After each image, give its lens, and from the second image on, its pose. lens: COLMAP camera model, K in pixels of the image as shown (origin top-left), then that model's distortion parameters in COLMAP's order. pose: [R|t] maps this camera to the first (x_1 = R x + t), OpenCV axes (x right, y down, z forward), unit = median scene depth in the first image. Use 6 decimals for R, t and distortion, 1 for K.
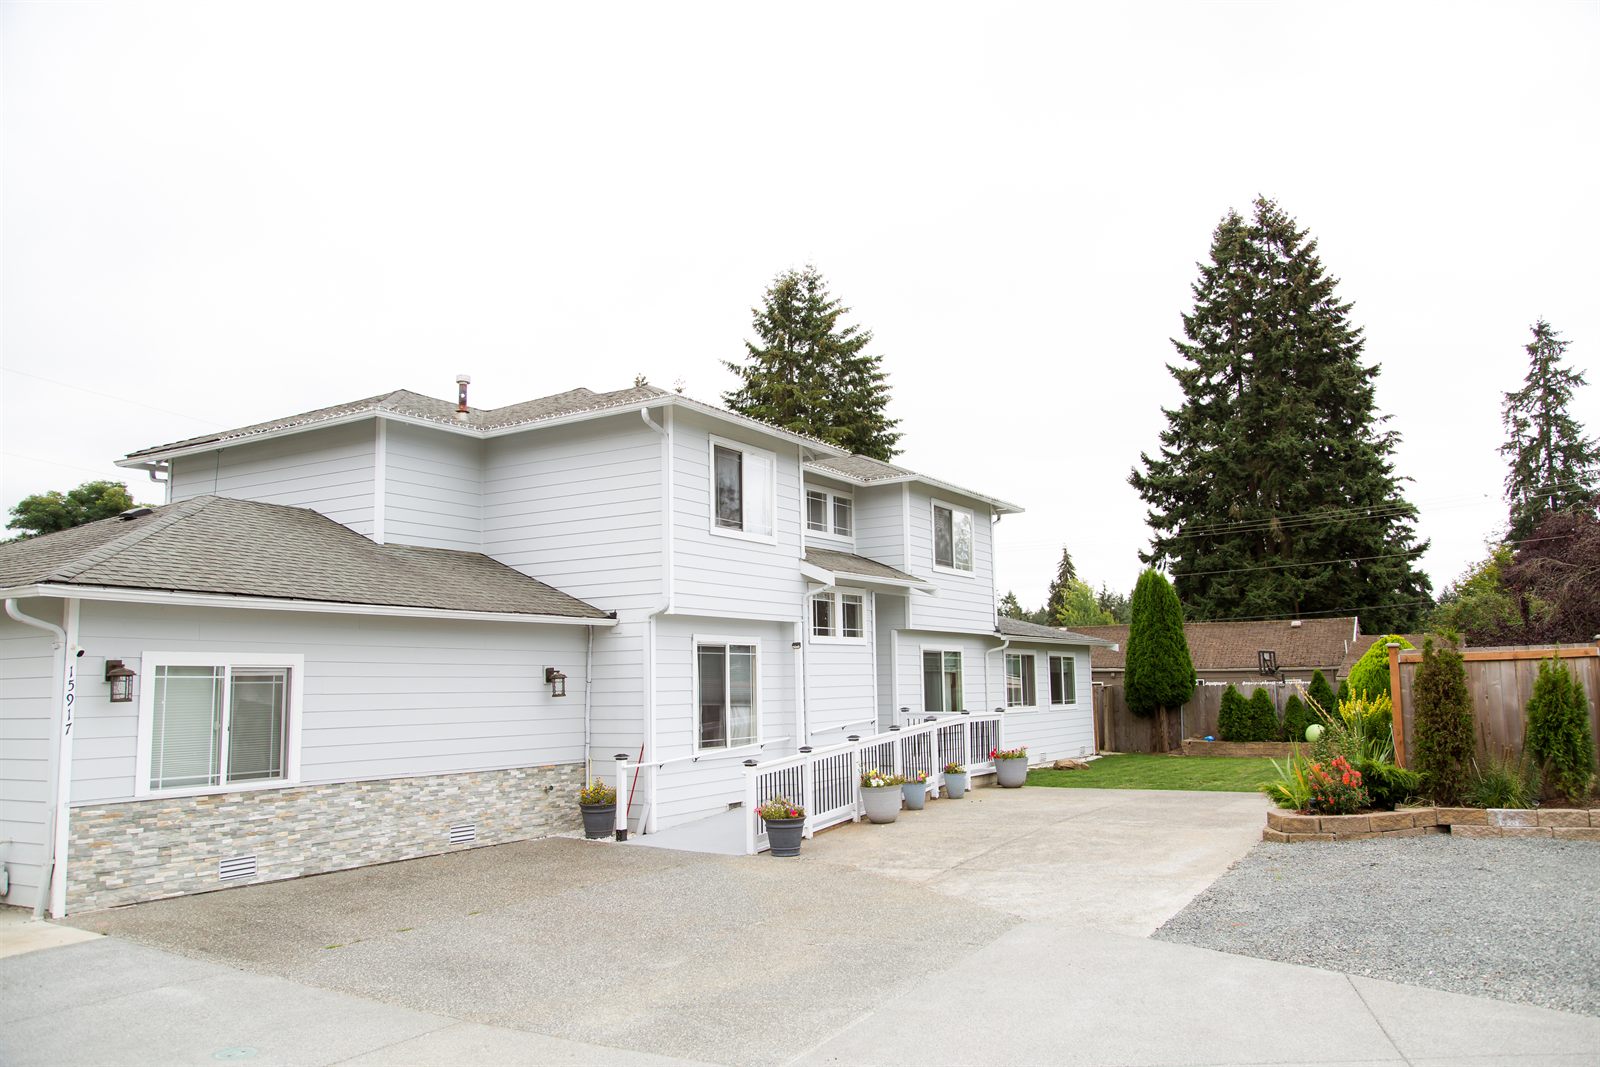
lens RADIAL K [[1199.1, 0, 800.0], [0, 1199.1, 533.5], [0, 0, 1]] dist [-0.003468, -0.000368]
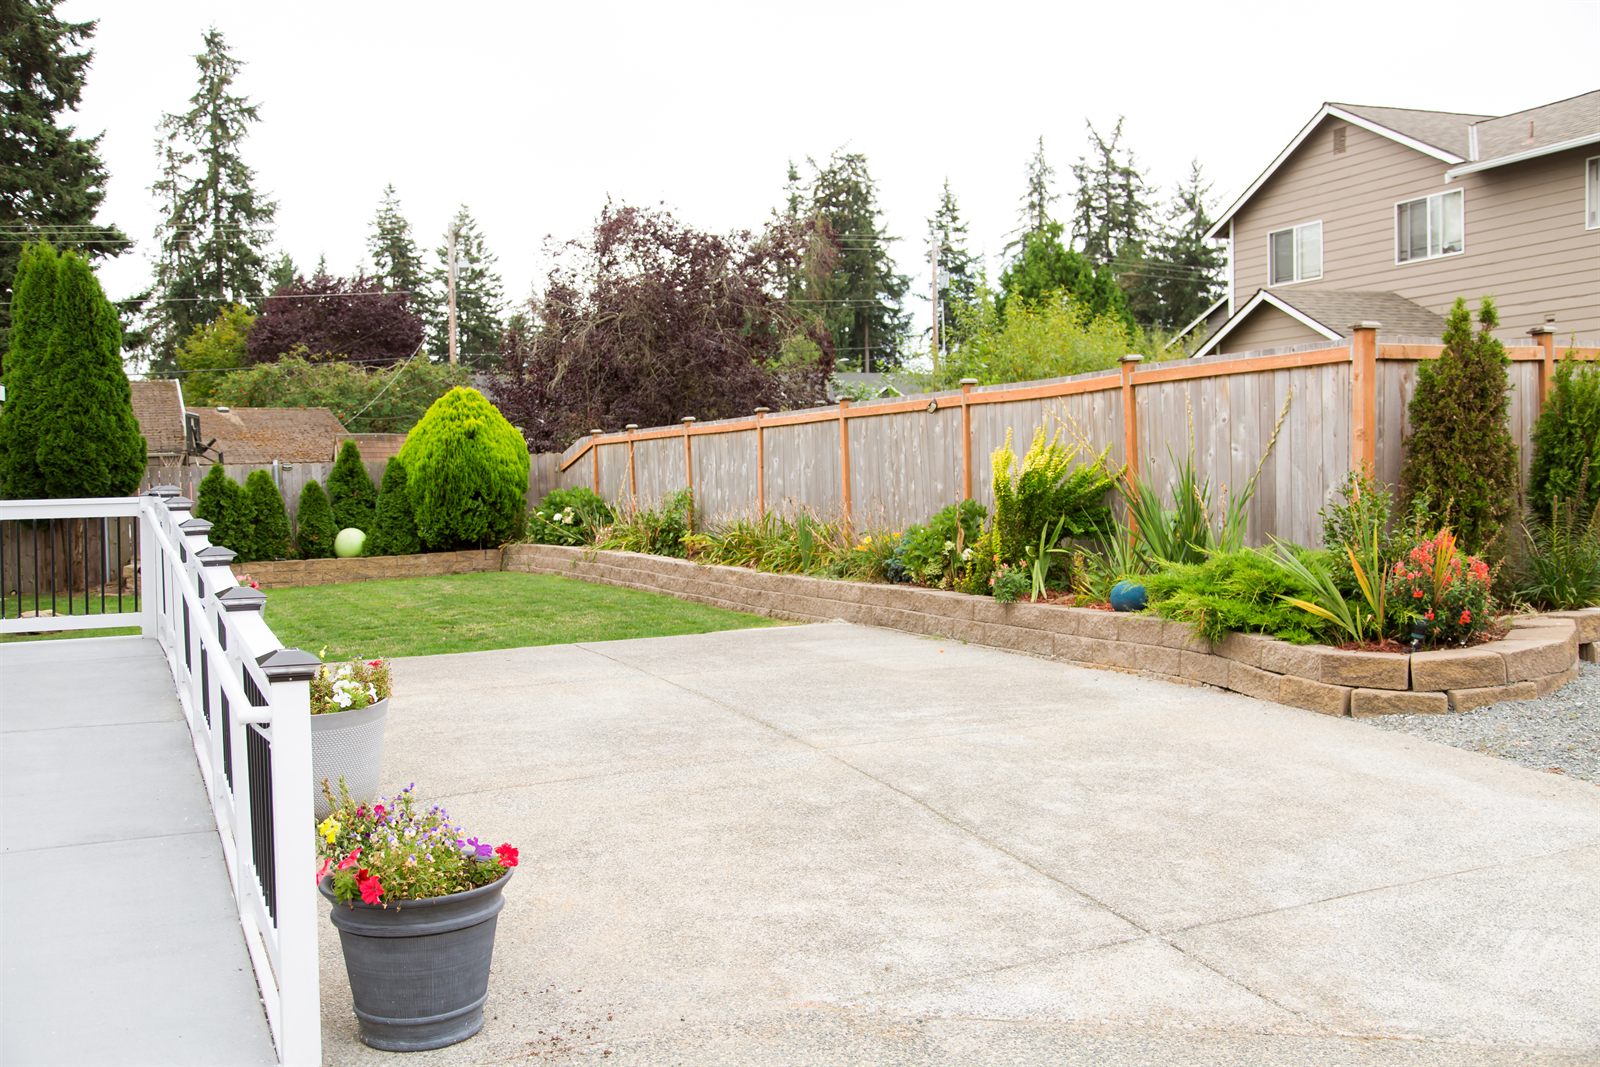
lens RADIAL K [[1571.7, 0, 800.0], [0, 1571.7, 533.5], [0, 0, 1]] dist [0.007329, 0.011503]
pose [[0.560929, -0.033626, 0.827181, -0.173562], [-0.086564, 0.991315, 0.098999, 0.100460], [-0.823326, -0.127136, 0.553146, 0.588067]]
